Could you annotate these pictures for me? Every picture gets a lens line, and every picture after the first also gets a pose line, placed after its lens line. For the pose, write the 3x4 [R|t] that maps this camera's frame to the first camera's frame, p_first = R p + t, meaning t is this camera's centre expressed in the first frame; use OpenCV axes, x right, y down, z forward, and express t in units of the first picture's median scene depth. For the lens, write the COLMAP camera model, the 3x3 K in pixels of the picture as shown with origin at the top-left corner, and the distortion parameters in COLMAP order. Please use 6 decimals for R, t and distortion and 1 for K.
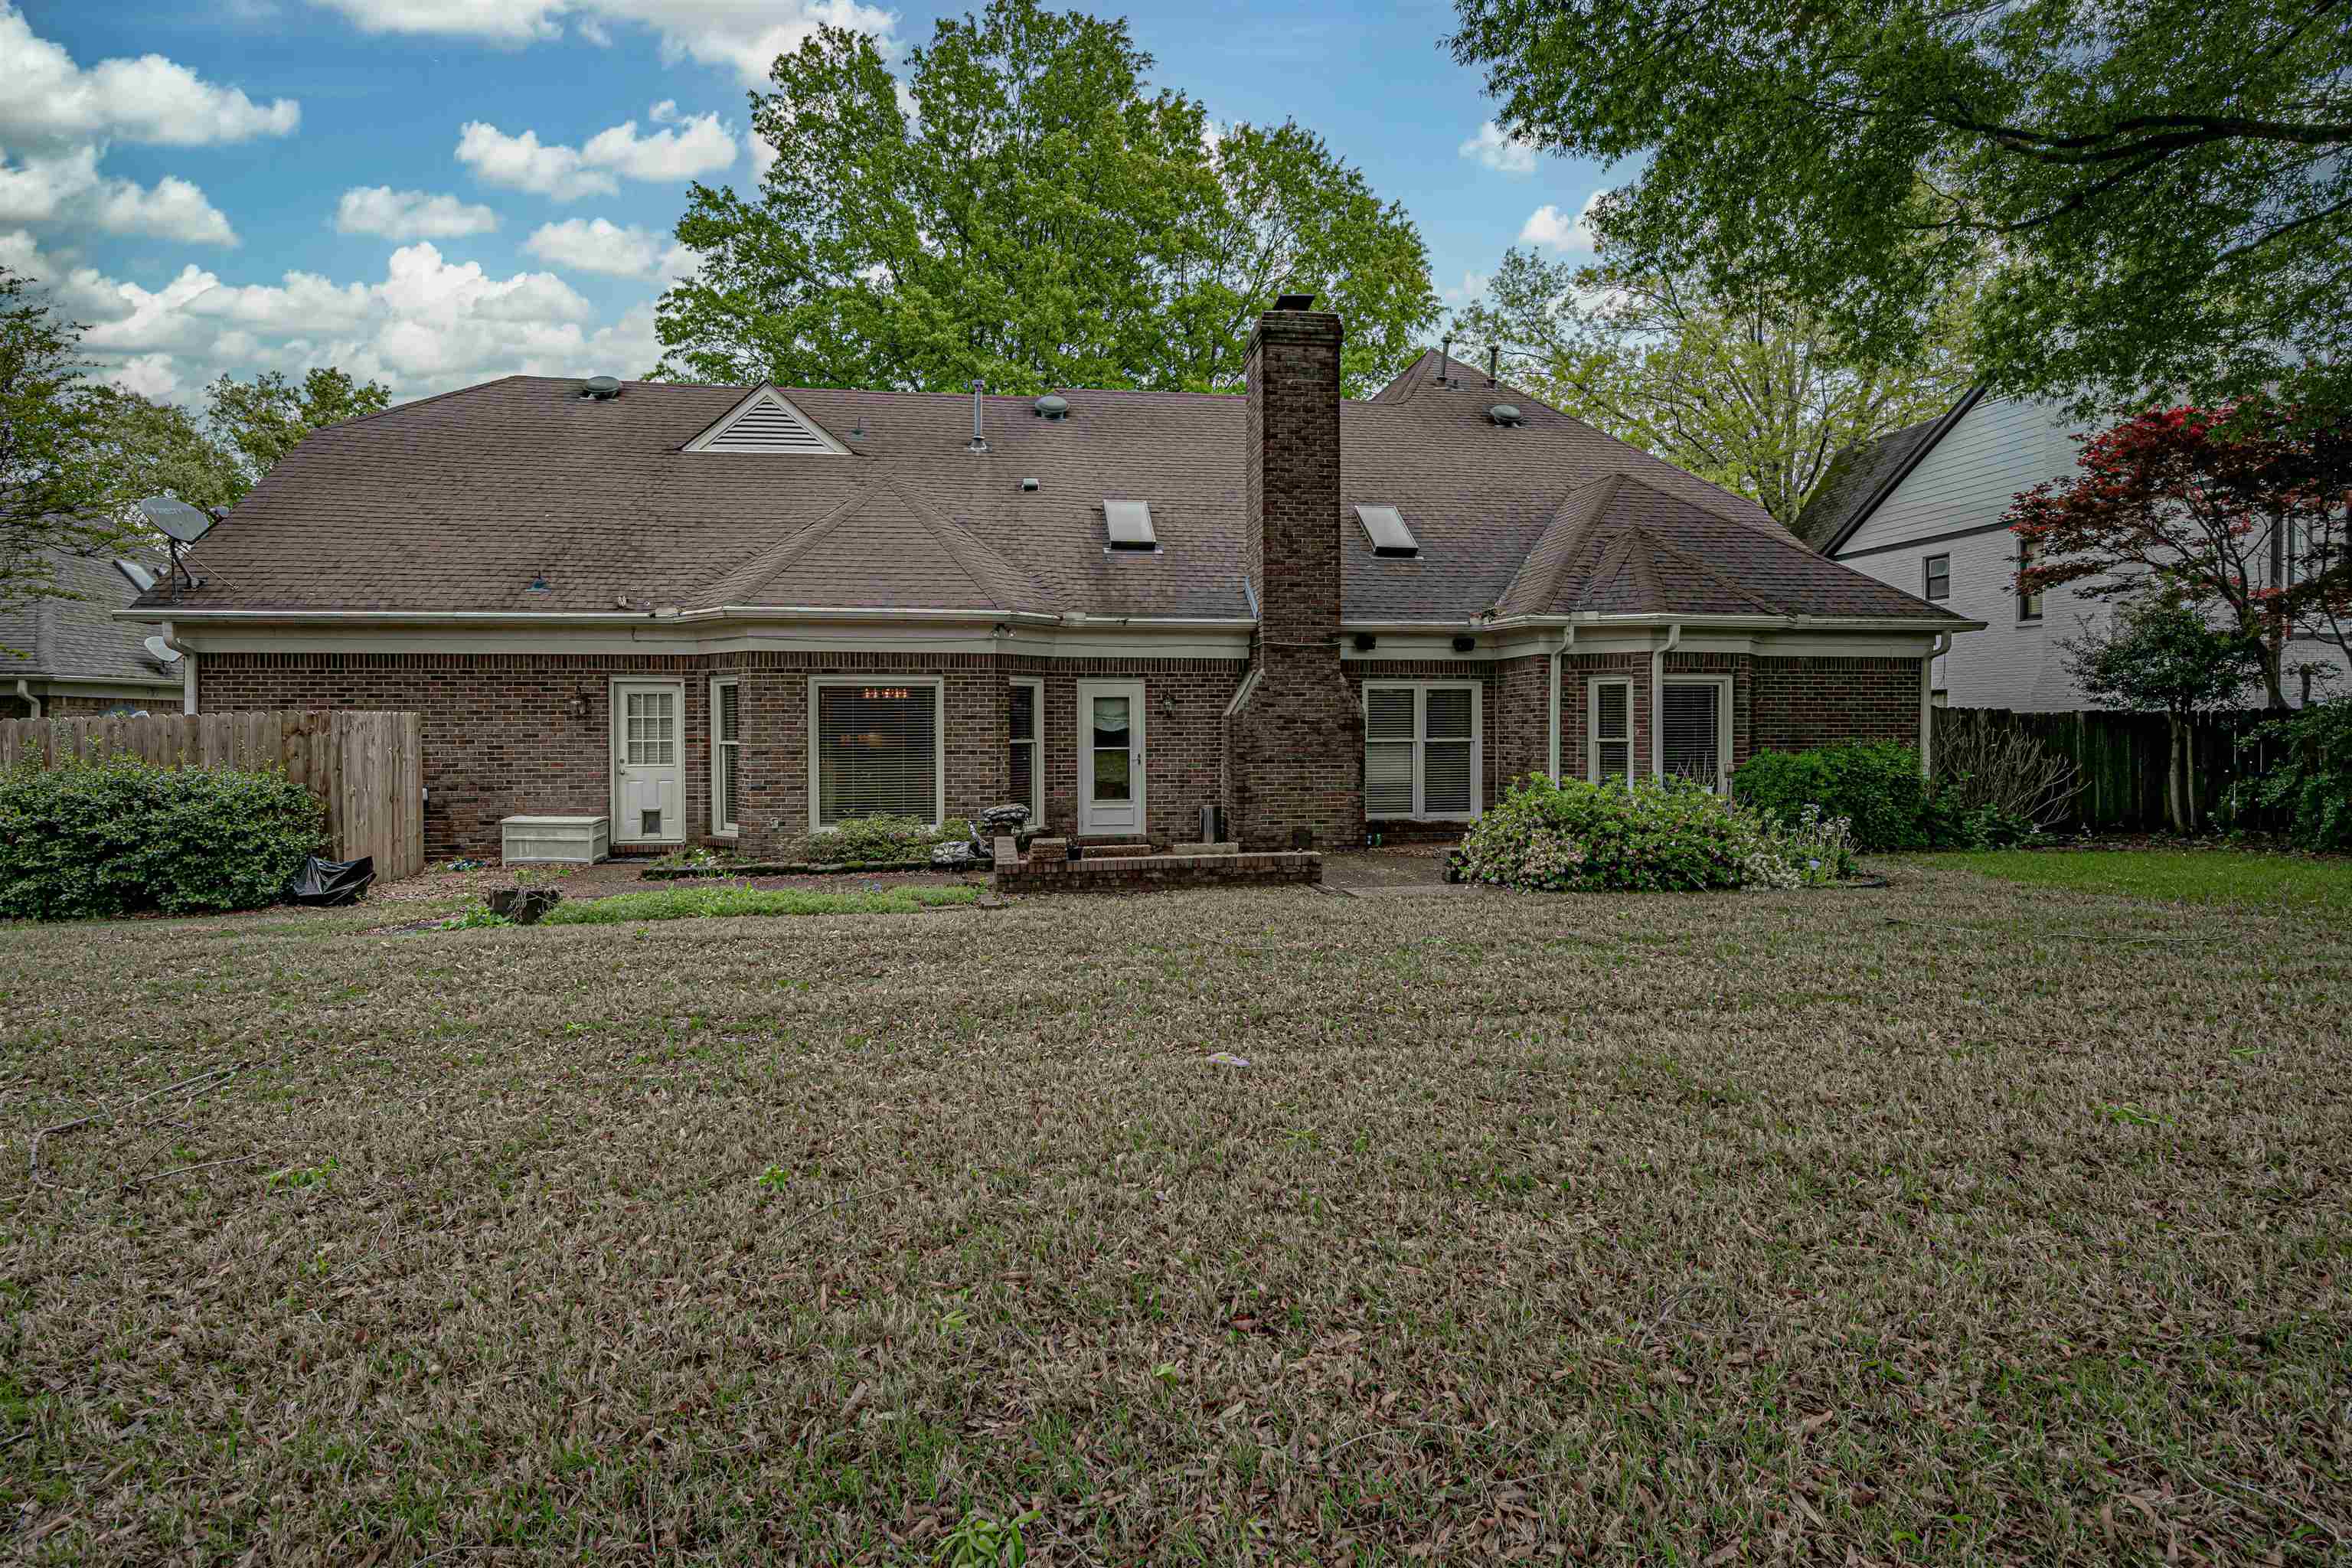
lens RADIAL K [[1074.8, 0, 1176.9], [0, 1074.8, 777.2], [0, 0, 1]] dist [-0.011286, -0.000043]
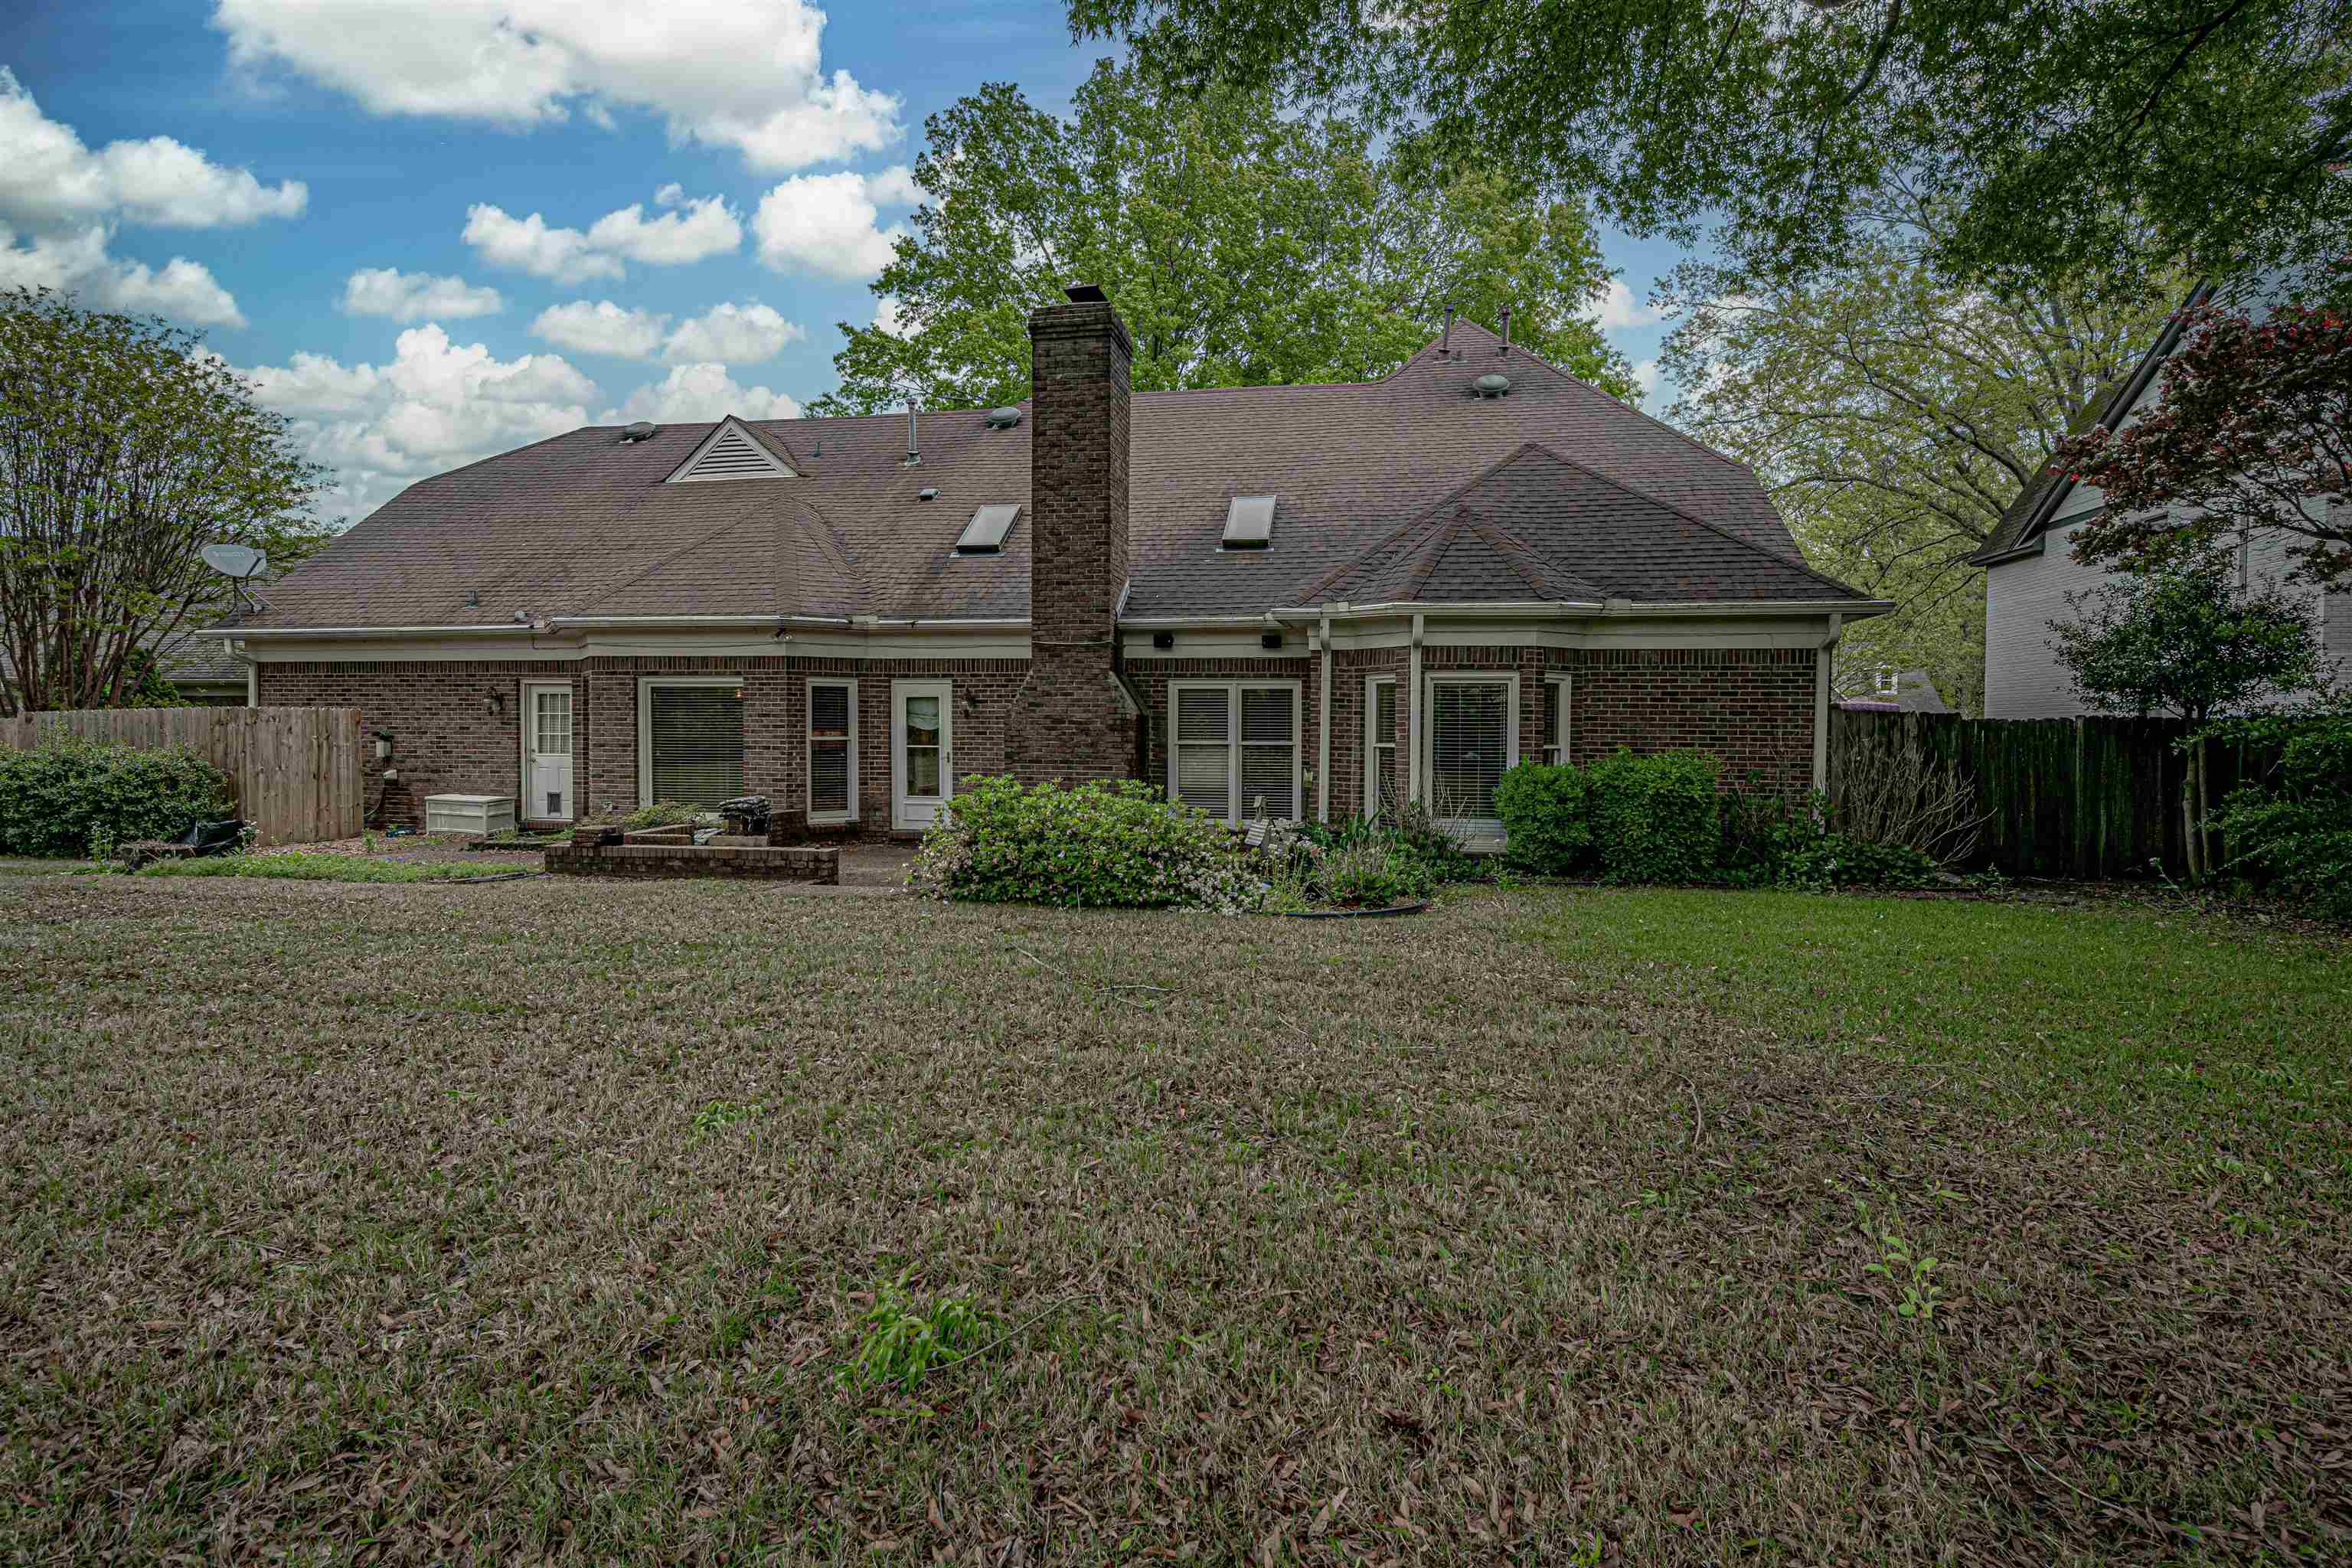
lens RADIAL K [[1074.8, 0, 1177.0], [0, 1074.8, 778.9], [0, 0, 1]] dist [-0.011286, -0.000043]
pose [[0.951989, 0.024552, -0.305145, 0.511447], [-0.024455, 0.999692, 0.004141, -0.005954], [0.305152, 0.003520, 0.952297, 0.093097]]
